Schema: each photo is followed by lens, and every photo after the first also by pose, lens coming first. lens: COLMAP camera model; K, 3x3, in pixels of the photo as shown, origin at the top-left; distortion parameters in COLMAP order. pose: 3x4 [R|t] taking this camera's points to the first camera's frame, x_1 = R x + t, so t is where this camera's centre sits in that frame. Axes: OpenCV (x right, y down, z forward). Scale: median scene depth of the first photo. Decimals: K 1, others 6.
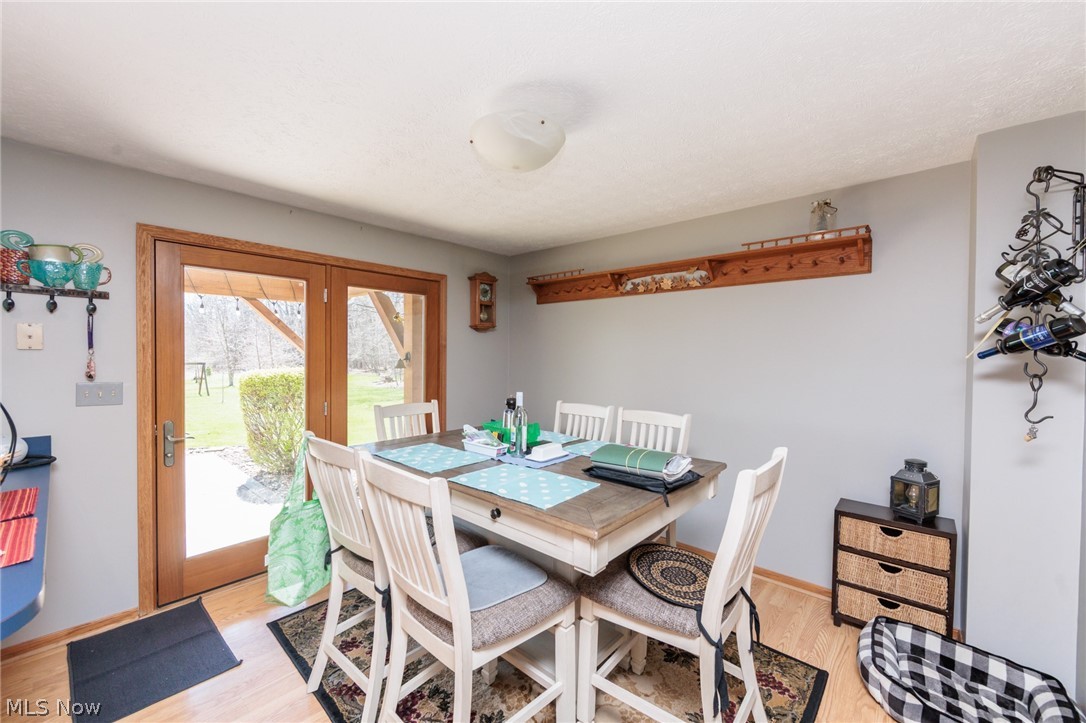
lens RADIAL K [[427.4, 0, 543.0], [0, 427.4, 361.5], [0, 0, 1]] dist [-0.000310, -0.000256]
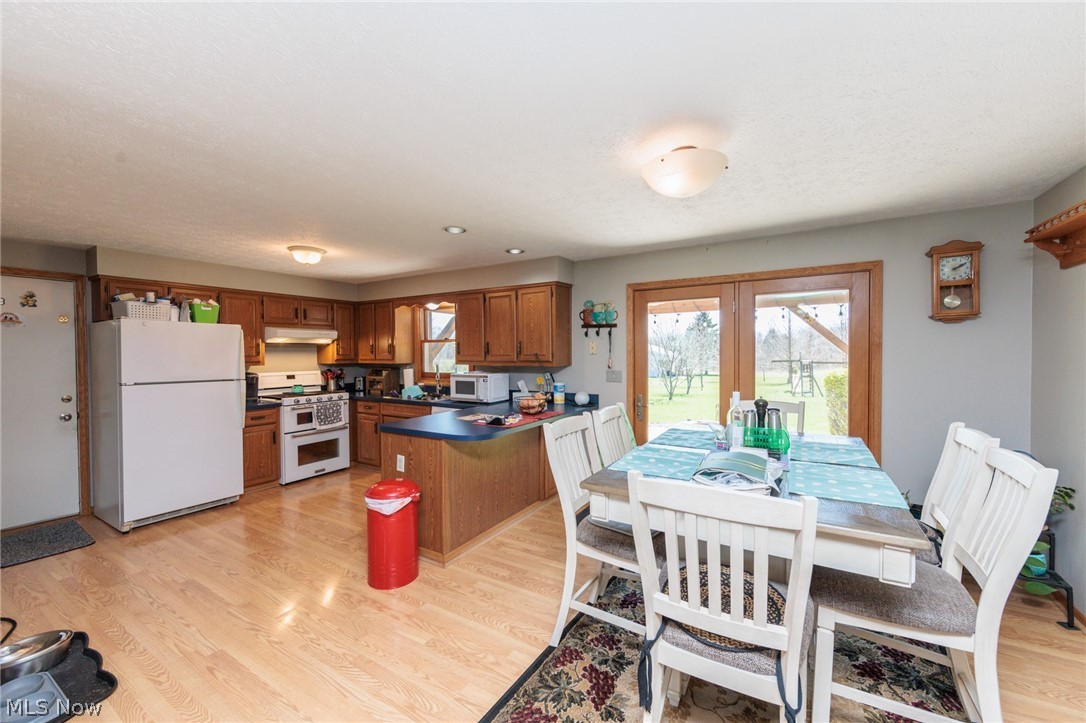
lens RADIAL K [[427.4, 0, 543.0], [0, 427.4, 361.5], [0, 0, 1]] dist [-0.000310, -0.000256]
pose [[0.165962, 0.009472, -0.986087, 0.691211], [-0.012773, 0.999891, 0.007455, -0.000735], [0.986049, 0.011358, 0.166064, 0.293099]]
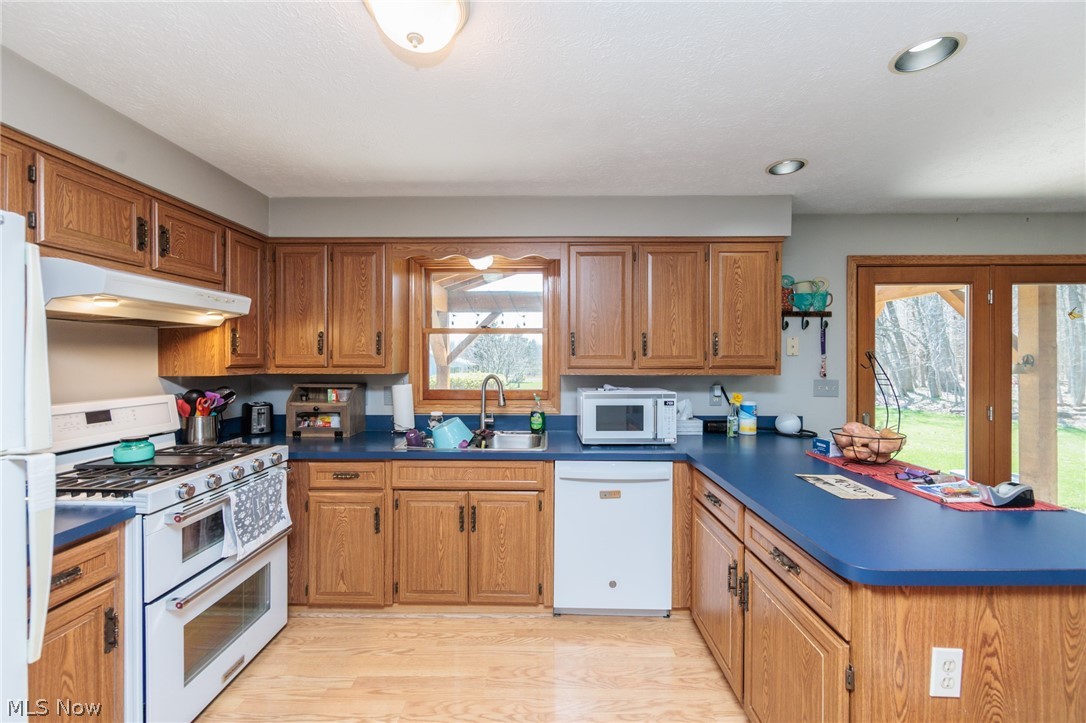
lens RADIAL K [[427.4, 0, 543.0], [0, 427.4, 361.5], [0, 0, 1]] dist [-0.000310, -0.000256]
pose [[0.648889, -0.006087, -0.760859, -0.488878], [-0.008374, 0.999850, -0.015140, 0.016721], [0.760837, 0.016196, 0.648741, -0.448078]]
